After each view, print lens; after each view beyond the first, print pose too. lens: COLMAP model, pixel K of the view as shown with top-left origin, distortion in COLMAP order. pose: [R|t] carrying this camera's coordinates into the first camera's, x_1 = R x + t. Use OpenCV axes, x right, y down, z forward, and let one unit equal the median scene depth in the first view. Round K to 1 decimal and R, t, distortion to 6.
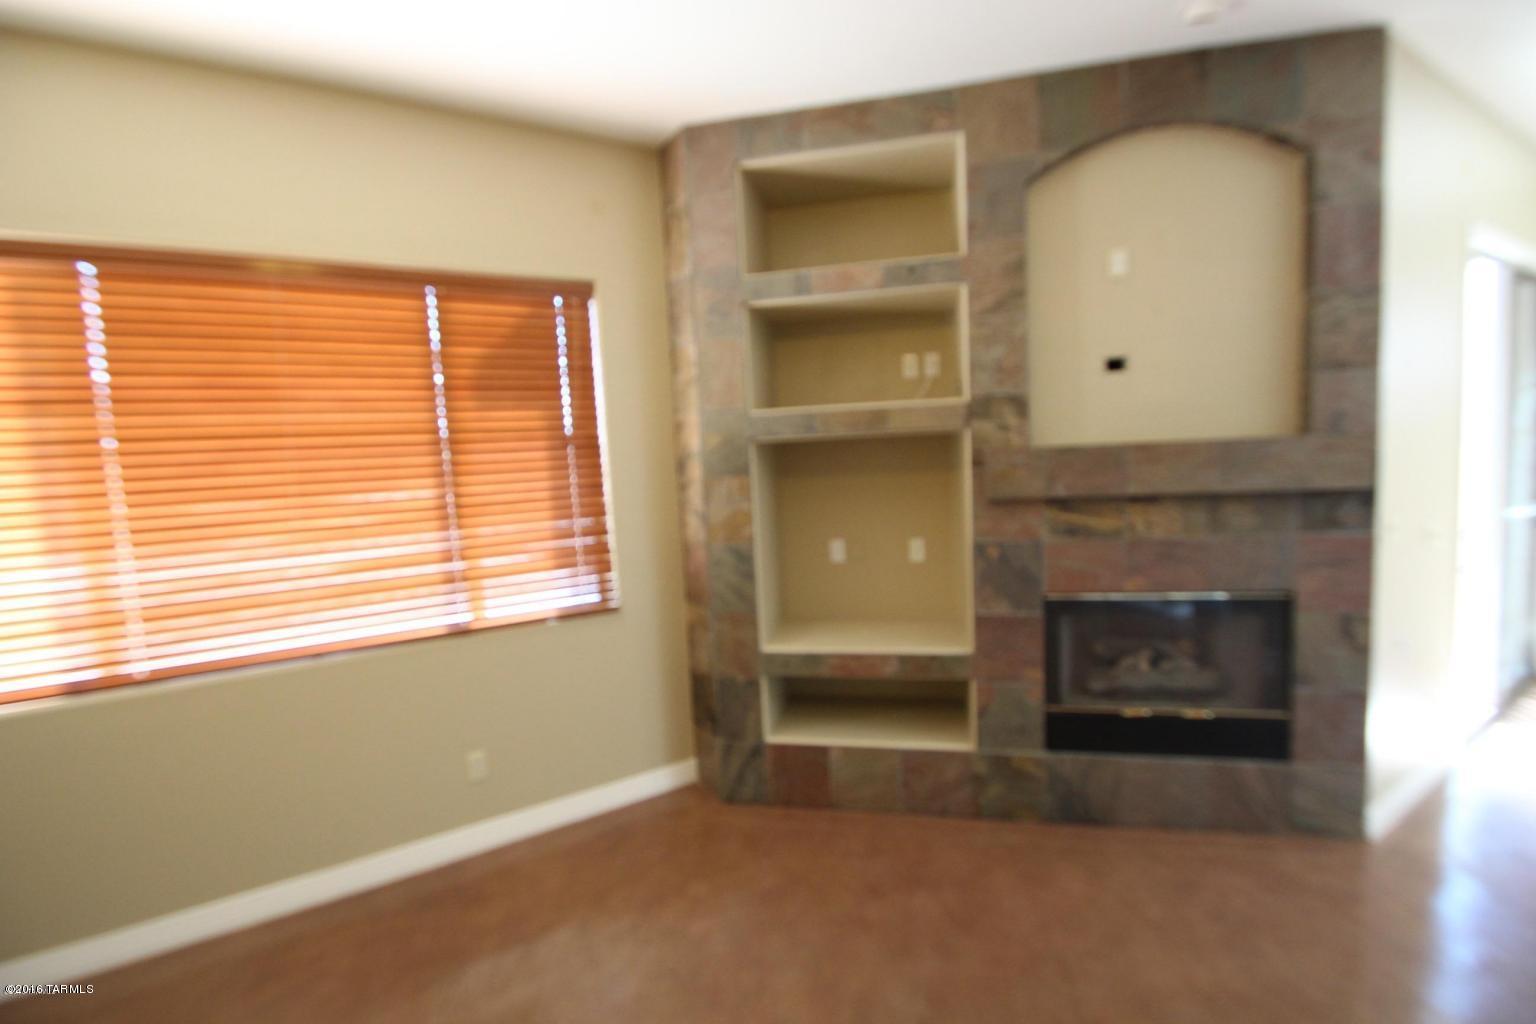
lens RADIAL K [[711.1, 0, 766.1], [0, 711.1, 518.1], [0, 0, 1]] dist [-0.019910, 0.000164]
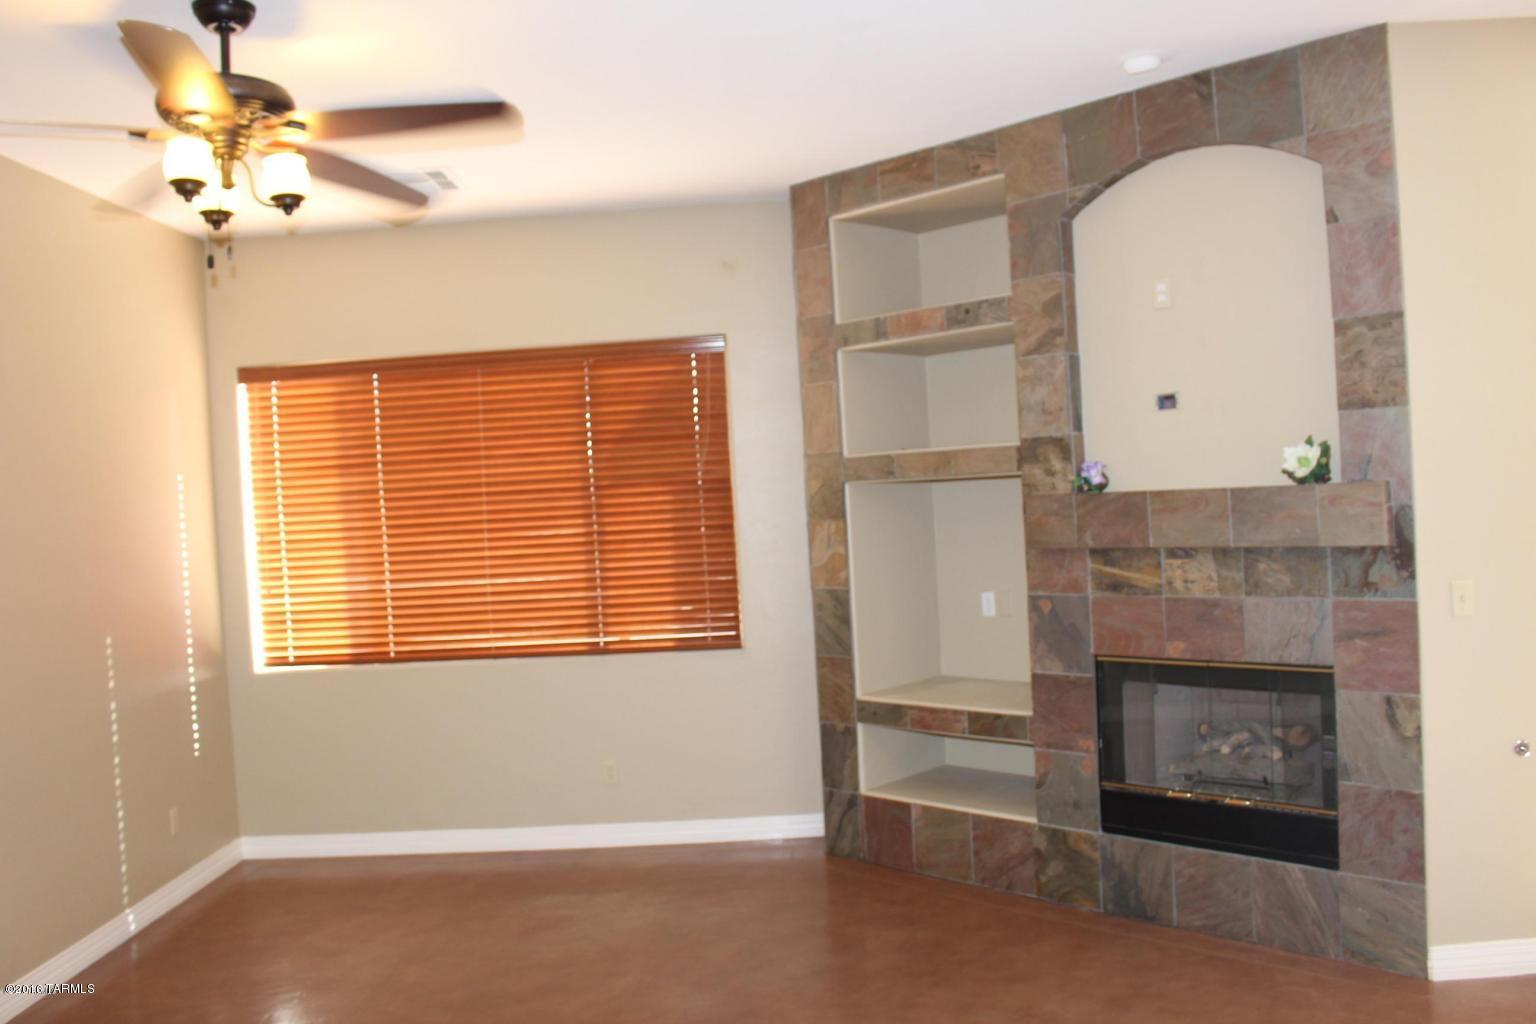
lens RADIAL K [[1282.4, 0, 768.0], [0, 1282.4, 512.0], [0, 0, 1]] dist [-0.153516, 0.114962]
pose [[0.833842, 0.010193, -0.551909, 0.956202], [-0.037900, 0.998527, -0.038818, 0.004225], [0.550700, 0.053285, 0.833000, -0.605047]]
